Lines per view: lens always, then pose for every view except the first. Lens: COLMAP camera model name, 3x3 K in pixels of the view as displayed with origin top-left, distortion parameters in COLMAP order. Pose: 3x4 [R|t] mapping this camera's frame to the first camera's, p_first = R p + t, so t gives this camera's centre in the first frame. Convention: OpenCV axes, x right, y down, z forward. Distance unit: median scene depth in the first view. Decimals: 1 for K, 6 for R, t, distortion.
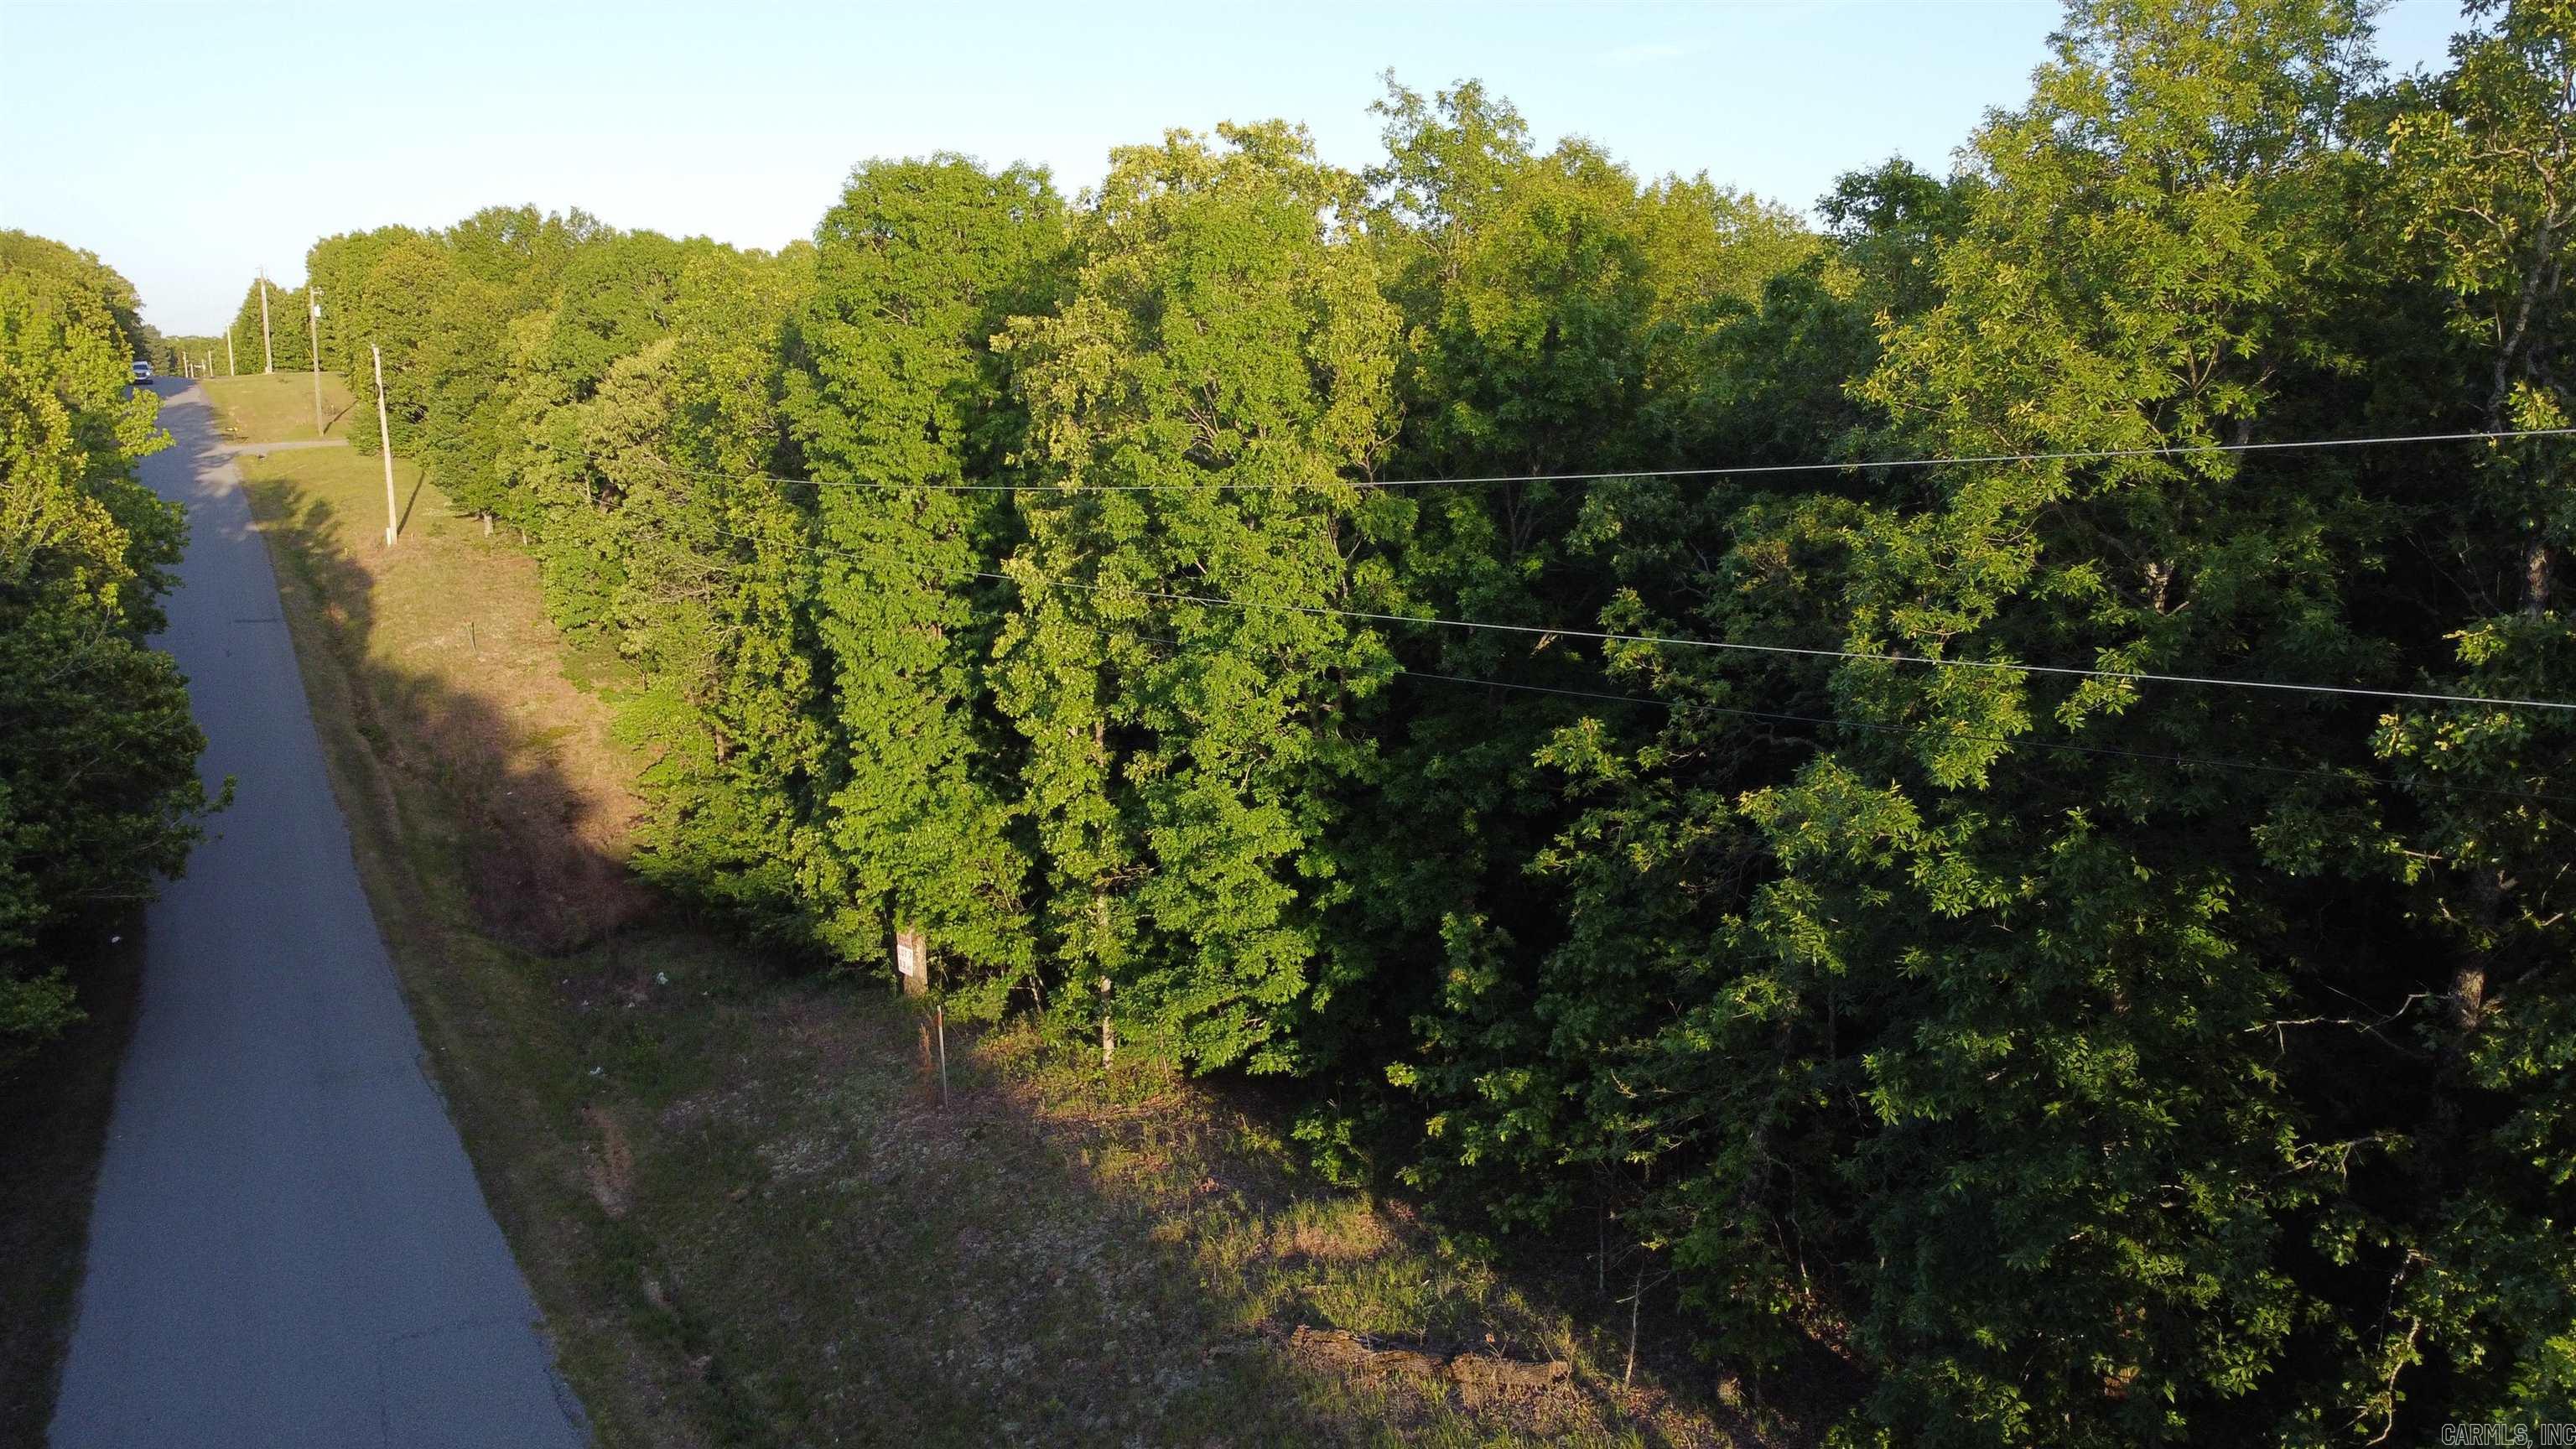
lens RADIAL K [[1961.0, 0, 1276.9], [0, 1961.0, 726.5], [0, 0, 1]] dist [-0.003507, -0.008118]
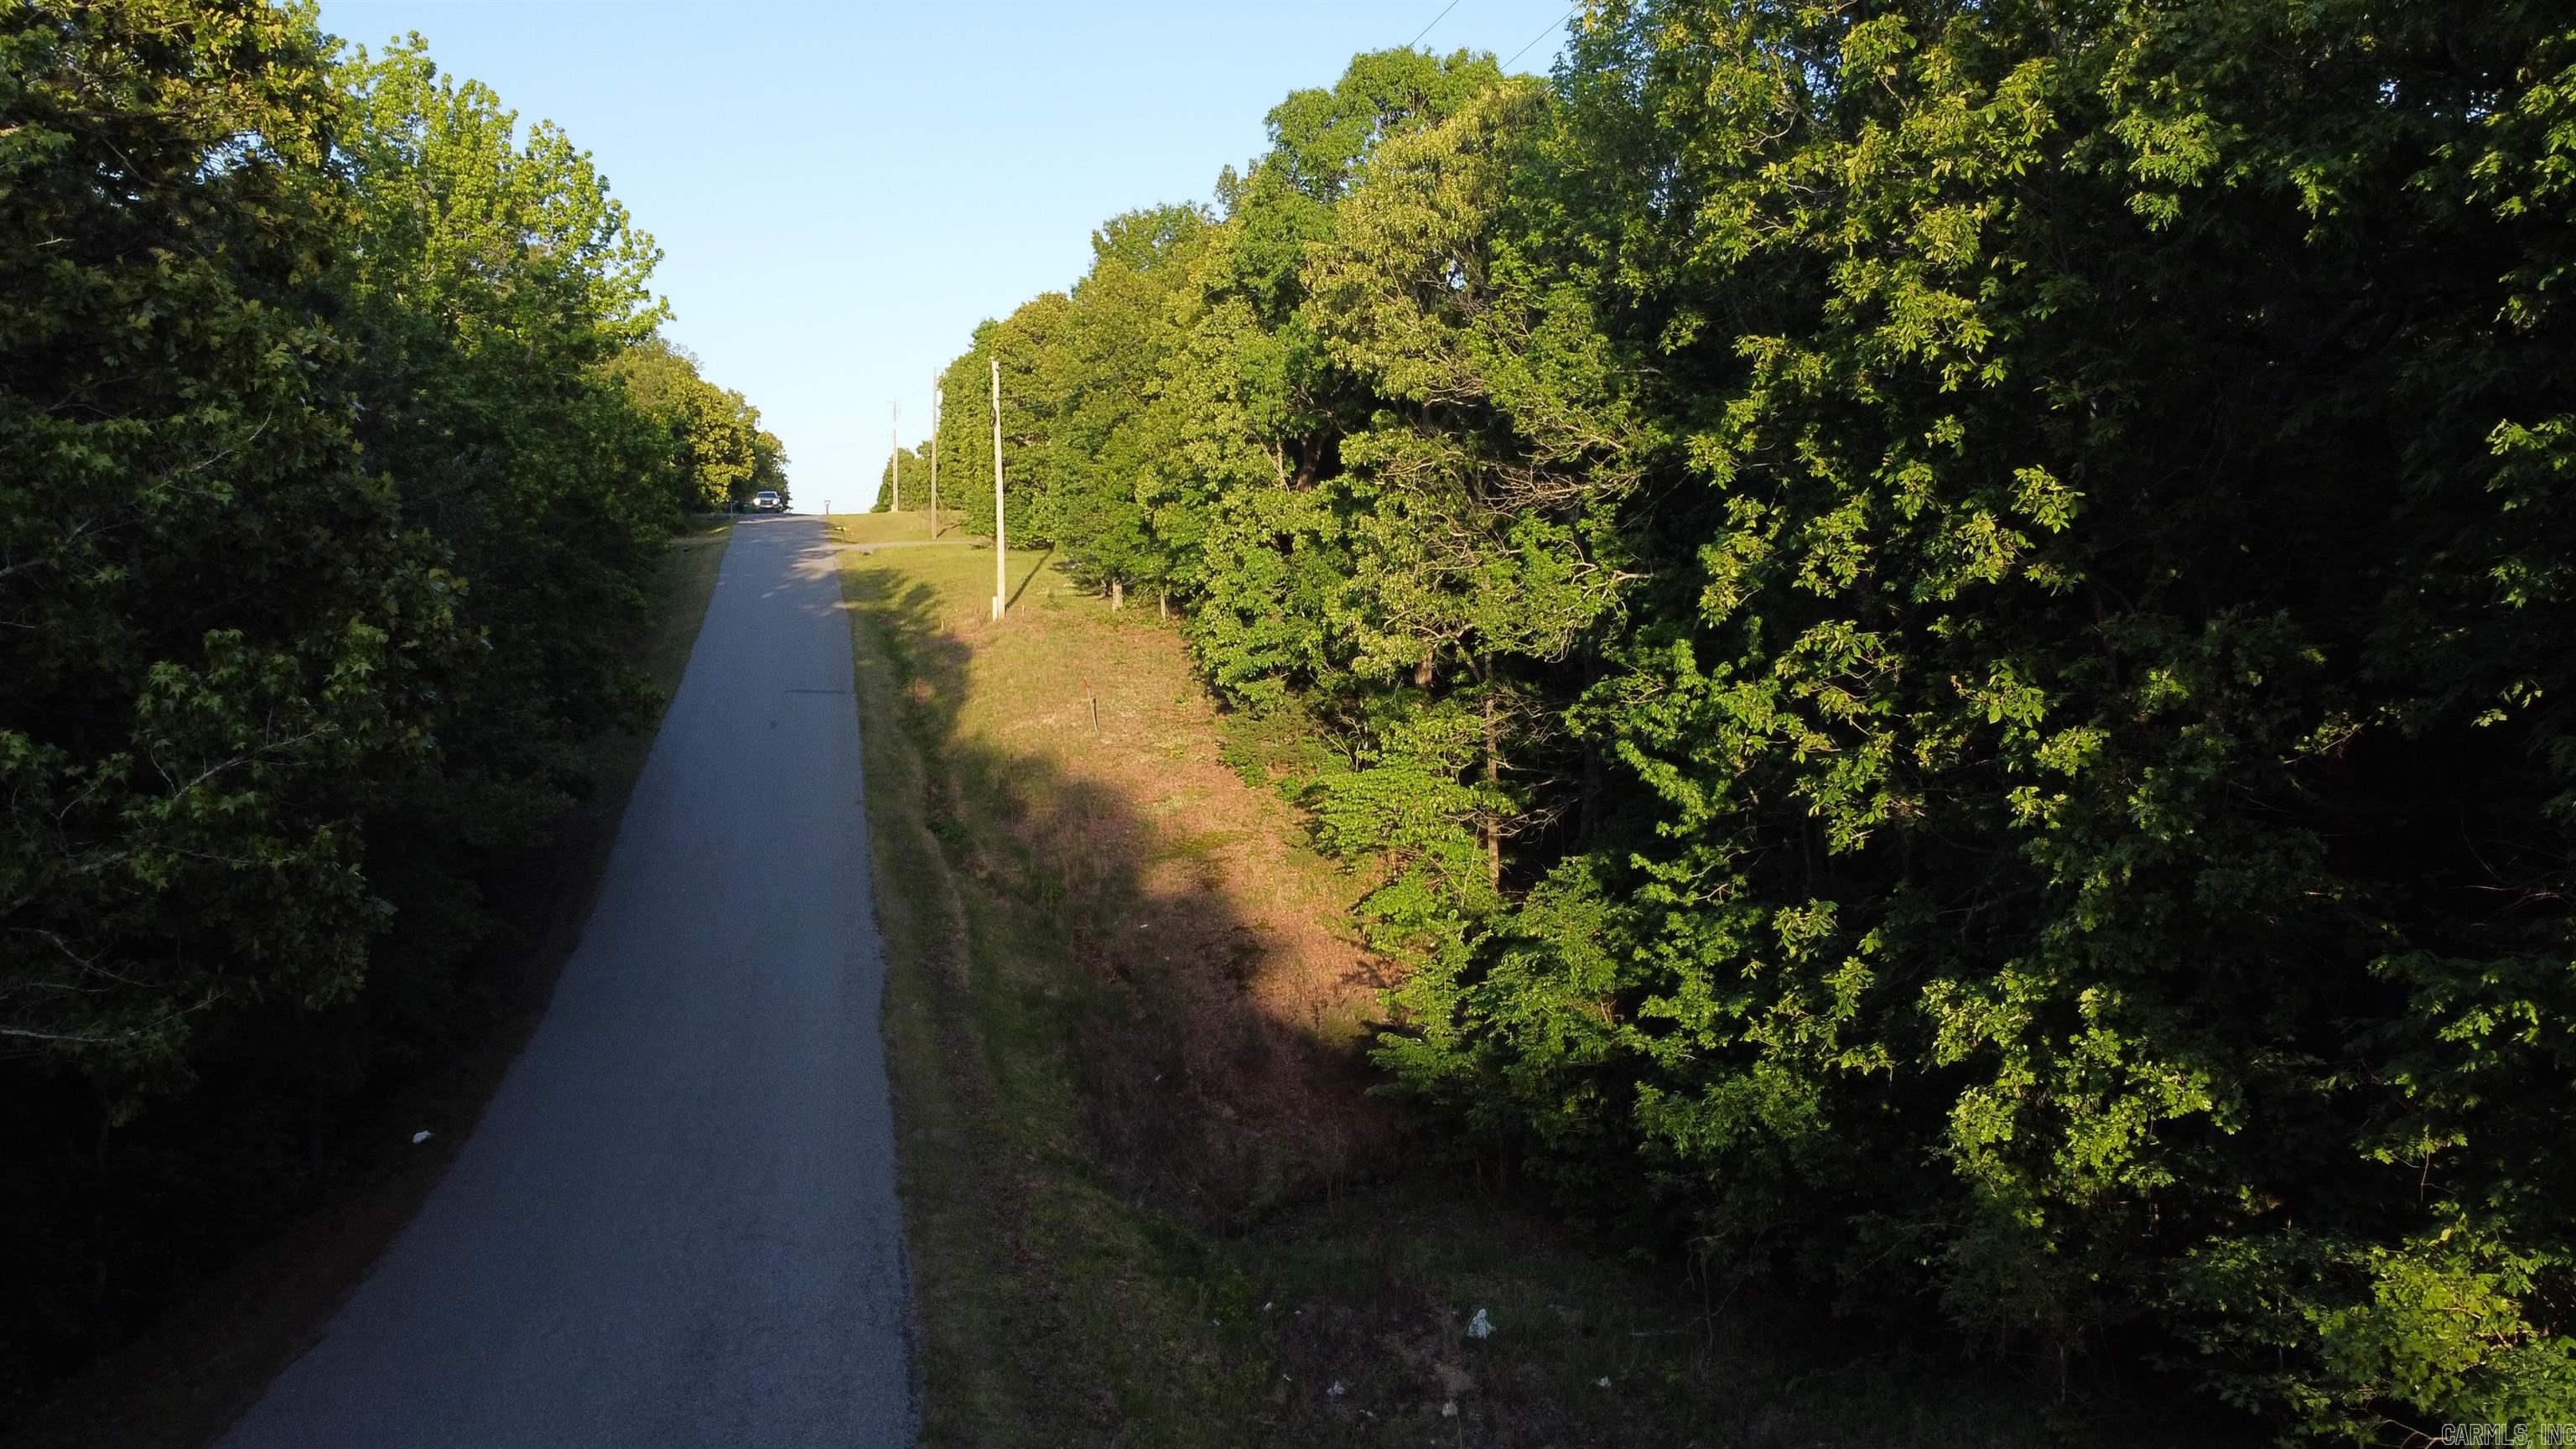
lens RADIAL K [[1961.0, 0, 1292.8], [0, 1961.0, 729.2], [0, 0, 1]] dist [-0.003507, -0.008118]
pose [[0.961158, 0.019868, -0.275284, -0.165637], [-0.050573, 0.993197, -0.104894, 0.031634], [0.271328, 0.114741, 0.955623, 0.389005]]
